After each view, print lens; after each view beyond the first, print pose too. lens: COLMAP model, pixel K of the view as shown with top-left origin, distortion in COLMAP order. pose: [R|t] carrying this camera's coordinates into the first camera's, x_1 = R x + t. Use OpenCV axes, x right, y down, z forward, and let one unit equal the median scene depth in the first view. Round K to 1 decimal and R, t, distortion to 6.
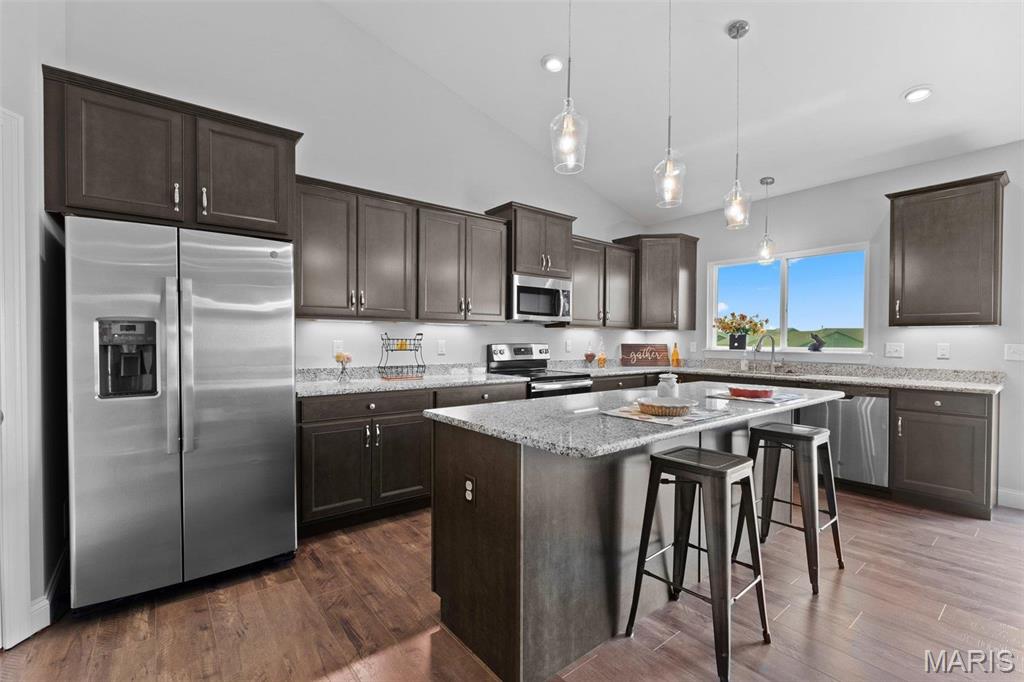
lens RADIAL K [[447.6, 0, 507.4], [0, 447.6, 345.0], [0, 0, 1]] dist [0.000328, 0.000228]
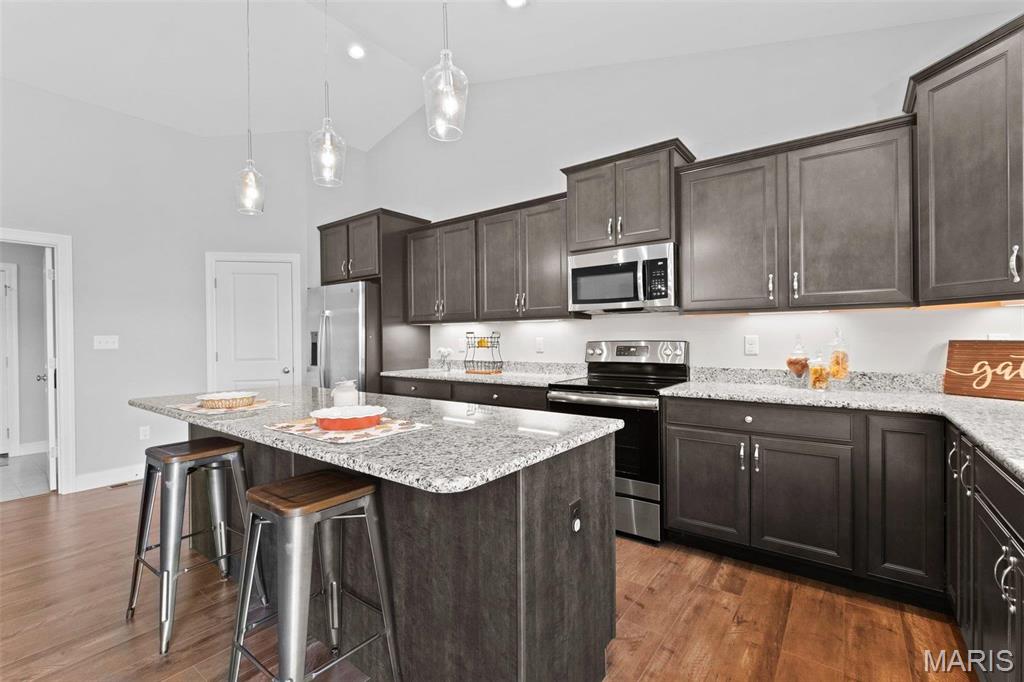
lens RADIAL K [[456.3, 0, 495.3], [0, 456.3, 339.7], [0, 0, 1]] dist [-0.000430, -0.000638]
pose [[0.238328, -0.005410, -0.971170, 0.762527], [-0.001268, 0.999982, -0.005881, -0.000294], [0.971184, 0.002634, 0.238317, 0.651037]]
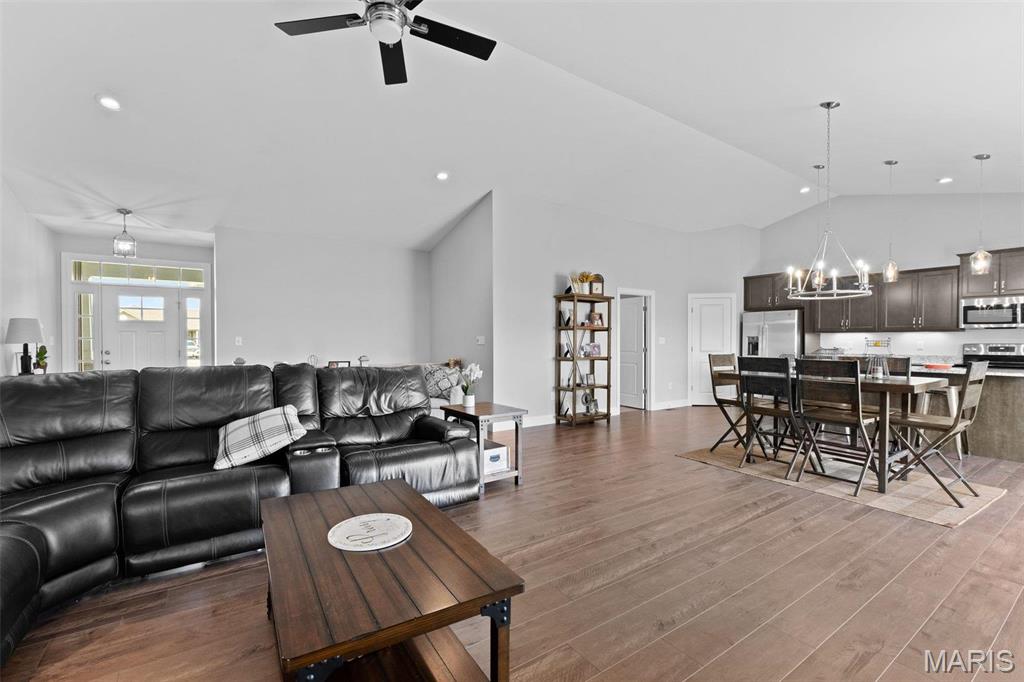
lens RADIAL K [[447.6, 0, 507.4], [0, 447.6, 345.0], [0, 0, 1]] dist [0.000328, 0.000228]
pose [[-0.068079, 0.003996, -0.997672, 1.634098], [-0.015768, 0.999863, 0.005081, 0.019309], [0.997555, 0.016077, -0.068006, -0.458360]]
